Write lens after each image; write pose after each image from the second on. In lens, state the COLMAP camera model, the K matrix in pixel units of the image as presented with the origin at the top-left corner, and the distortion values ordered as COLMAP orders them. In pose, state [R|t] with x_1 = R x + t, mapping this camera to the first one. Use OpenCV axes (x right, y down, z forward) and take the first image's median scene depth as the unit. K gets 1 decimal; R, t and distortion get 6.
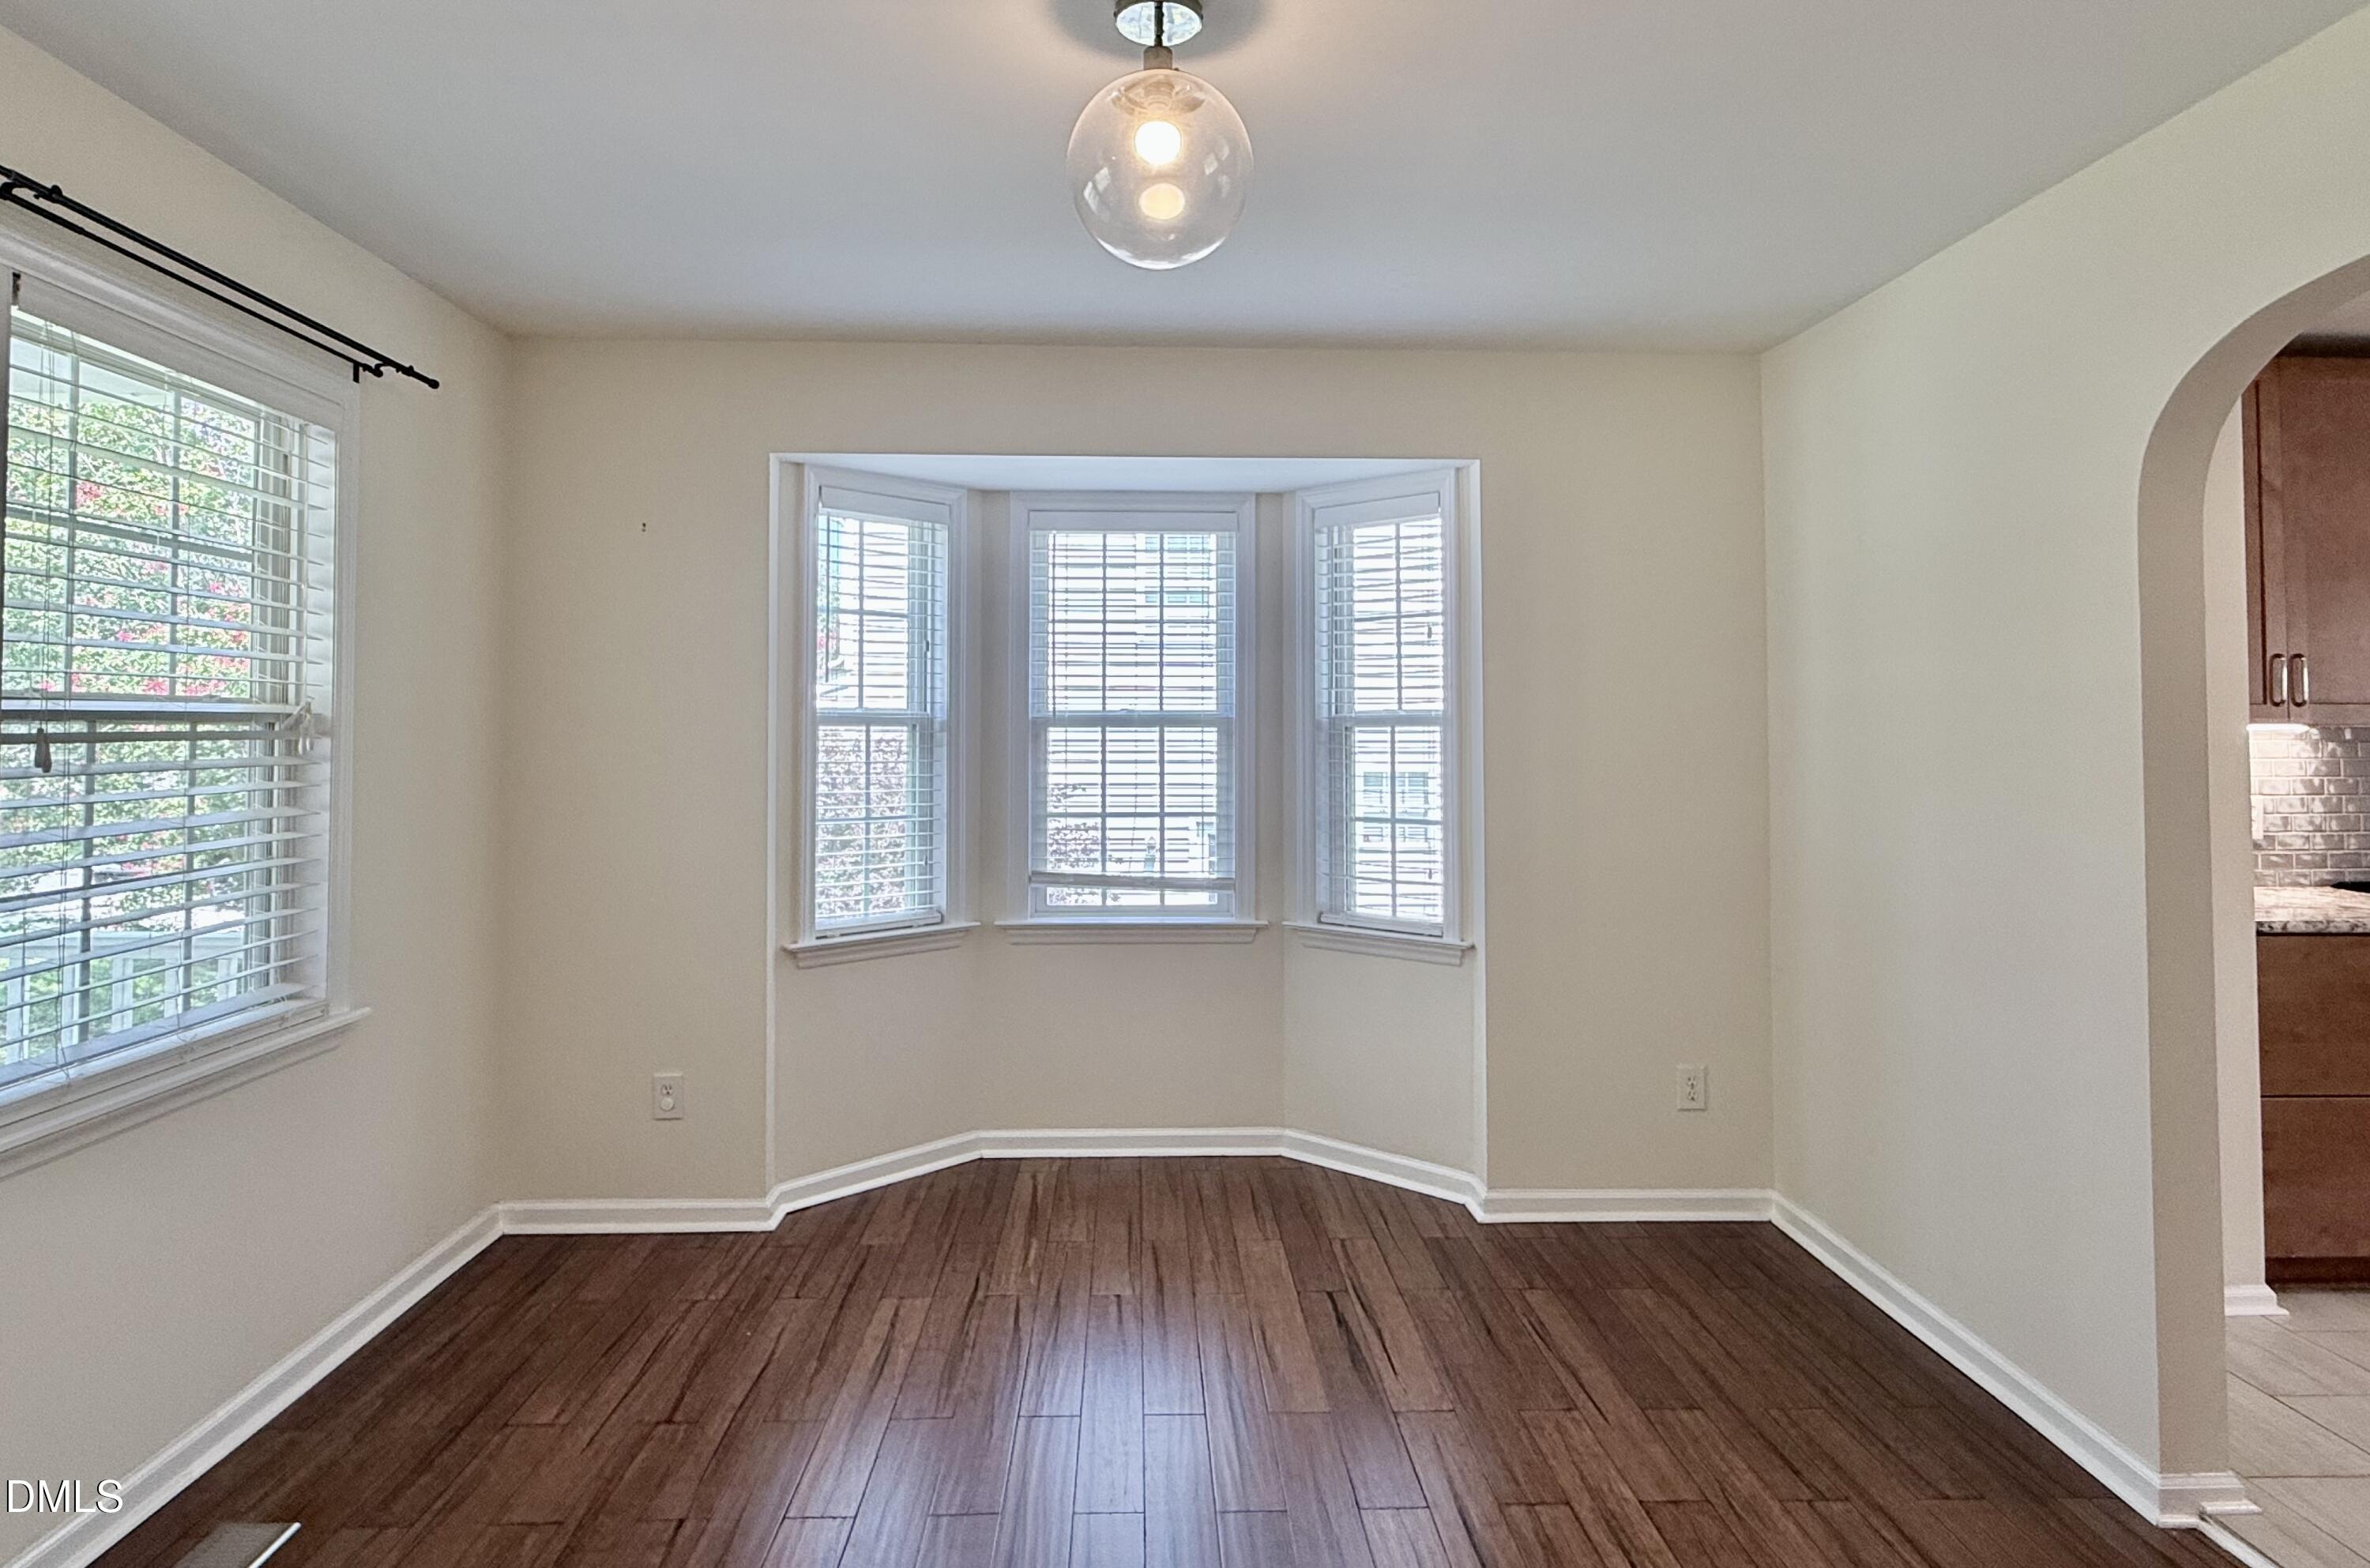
lens RADIAL K [[1438.0, 0, 1185.8], [0, 1438.0, 677.3], [0, 0, 1]] dist [0.003848, -0.000594]
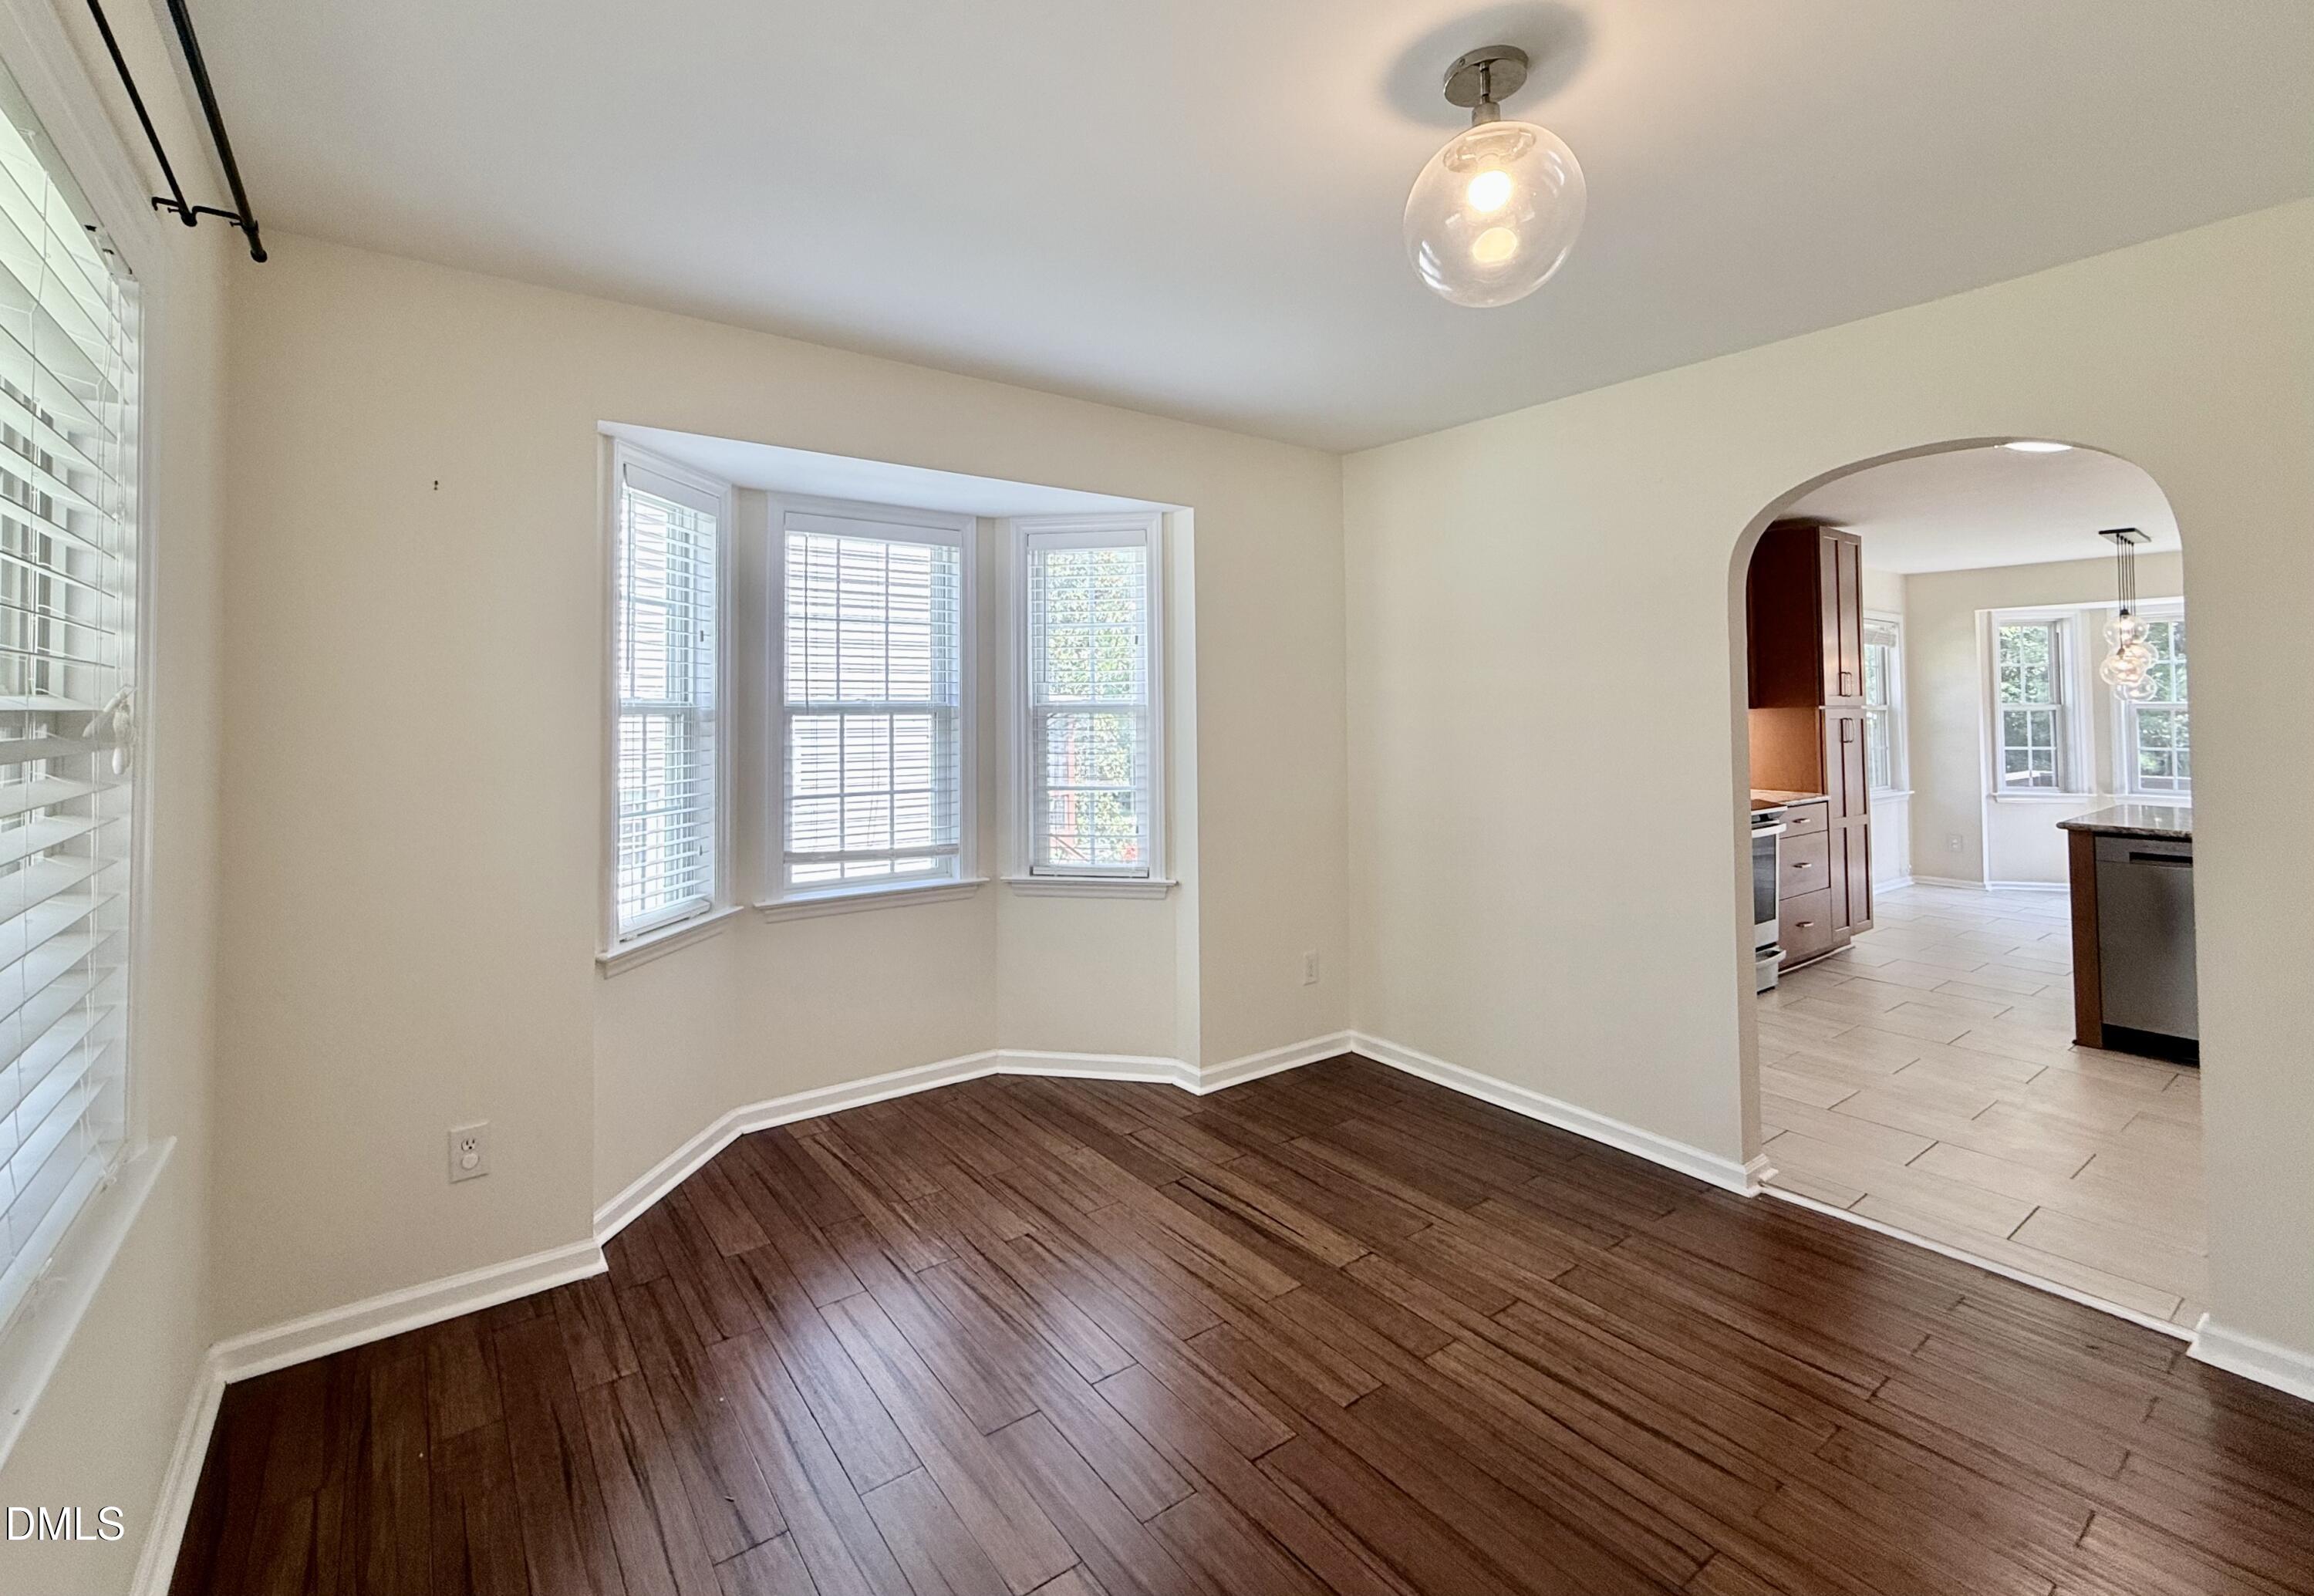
lens RADIAL K [[1021.7, 0, 1146.2], [0, 1021.7, 681.0], [0, 0, 1]] dist [0.001654, 0.000067]
pose [[0.834952, 0.009053, 0.550249, -0.436294], [-0.011316, 0.999936, 0.000720, 0.007521], [-0.550207, -0.006827, 0.835000, 0.330066]]
